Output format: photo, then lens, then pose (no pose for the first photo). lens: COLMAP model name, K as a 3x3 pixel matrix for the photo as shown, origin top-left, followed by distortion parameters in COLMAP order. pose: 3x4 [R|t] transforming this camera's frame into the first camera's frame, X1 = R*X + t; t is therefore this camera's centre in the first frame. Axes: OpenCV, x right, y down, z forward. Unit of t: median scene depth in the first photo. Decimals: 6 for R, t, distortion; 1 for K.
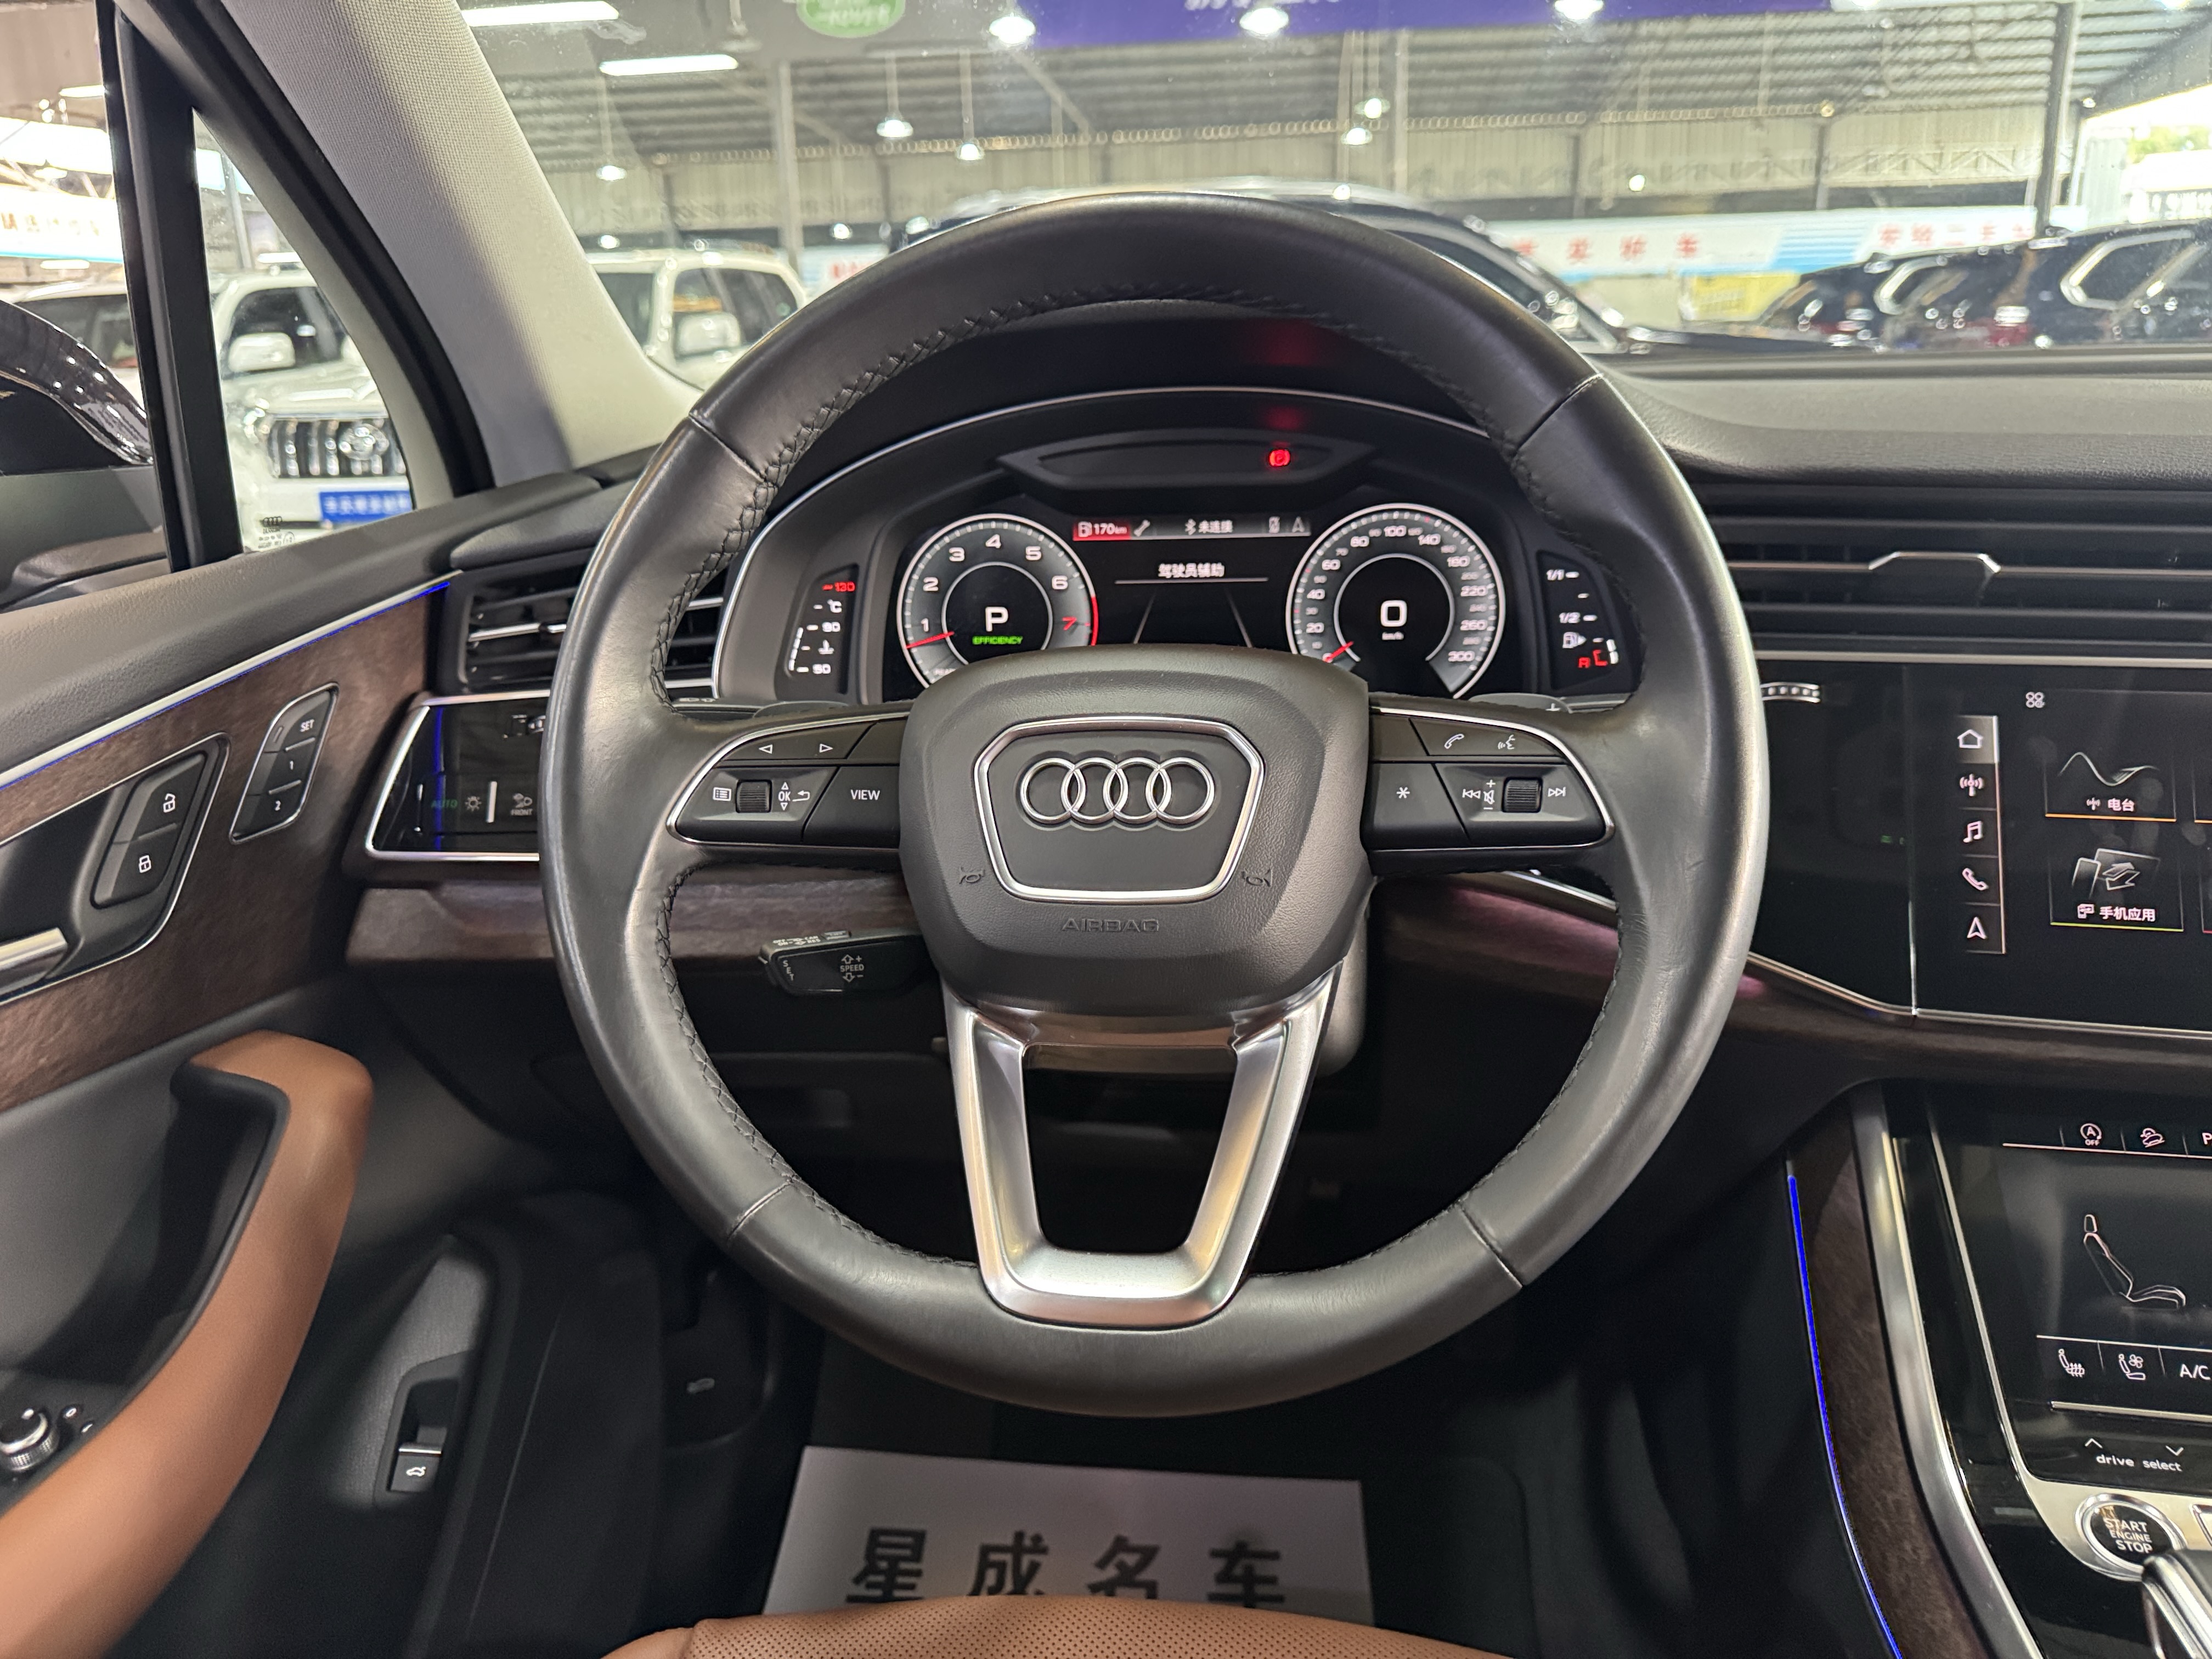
lens RADIAL K [[1559.3, 0, 1114.4], [0, 1559.3, 838.3], [0, 0, 1]] dist [-0.004797, -0.001467]
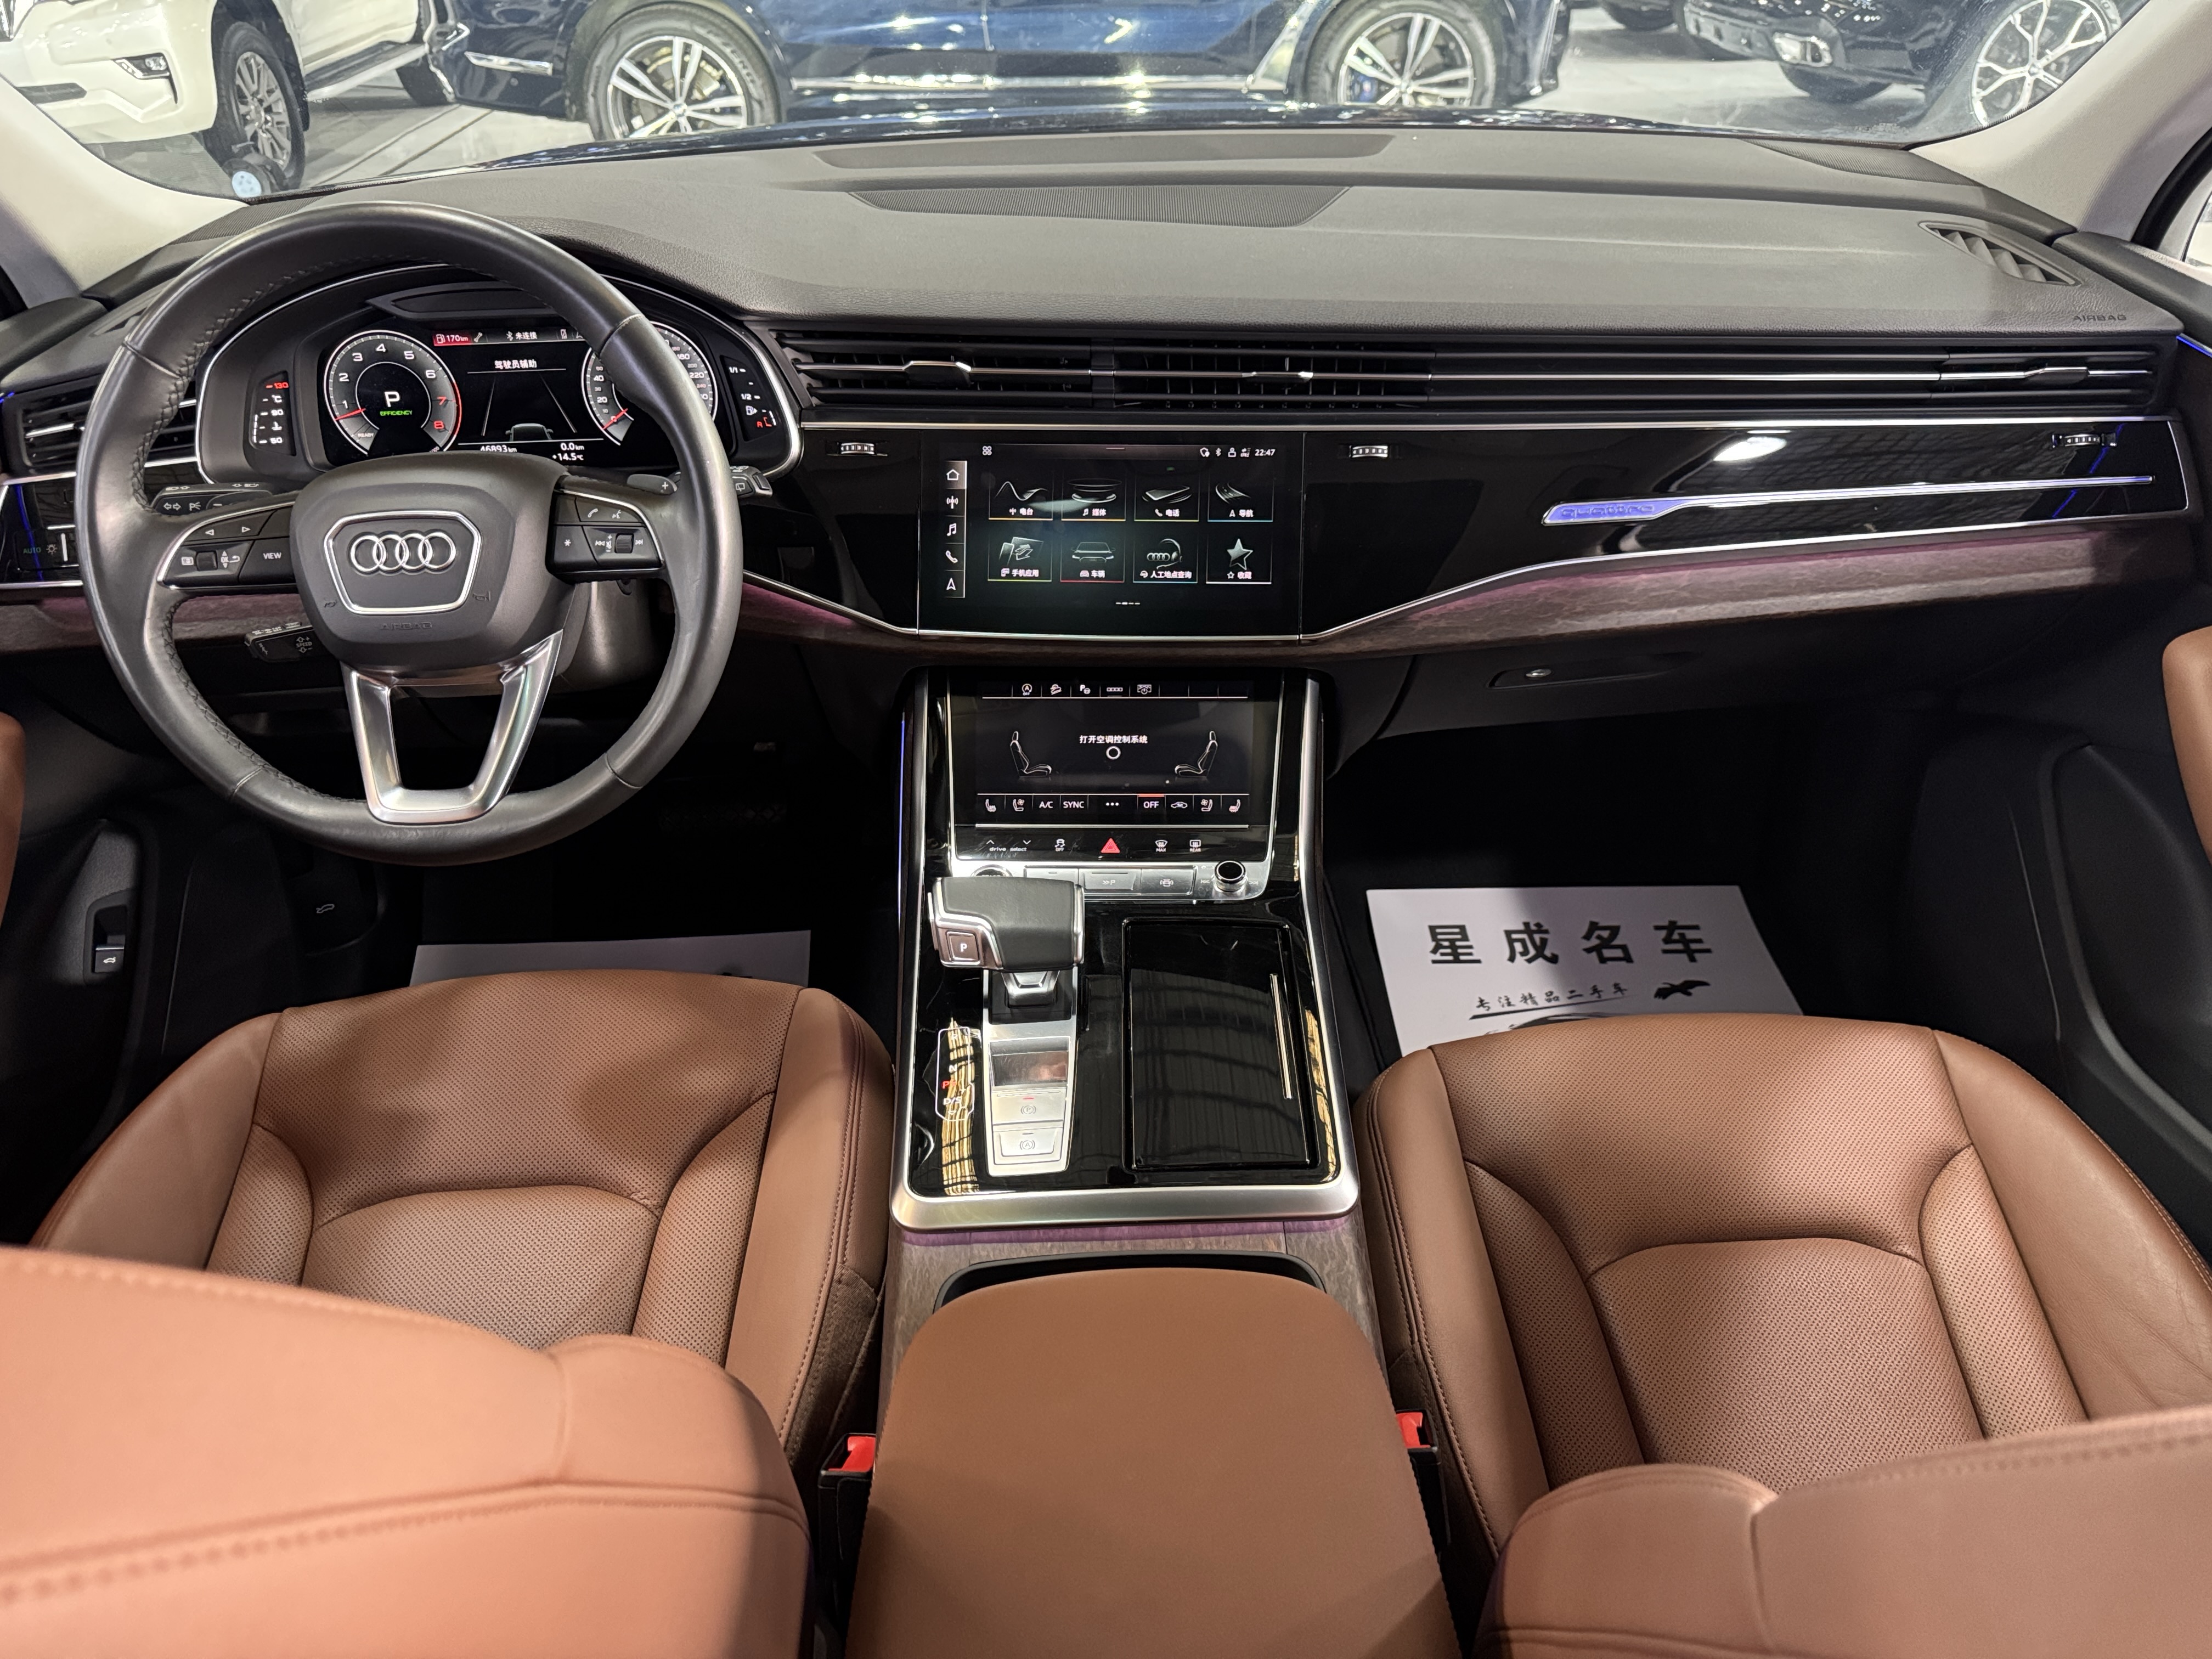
lens RADIAL K [[1534.3, 0, 1107.4], [0, 1534.3, 858.1], [0, 0, 1]] dist [0.001838, -0.039451]
pose [[0.984680, -0.083087, 0.153301, 0.425732], [0.035303, 0.955963, 0.291356, -0.151112], [-0.170758, -0.281480, 0.944251, -0.809388]]
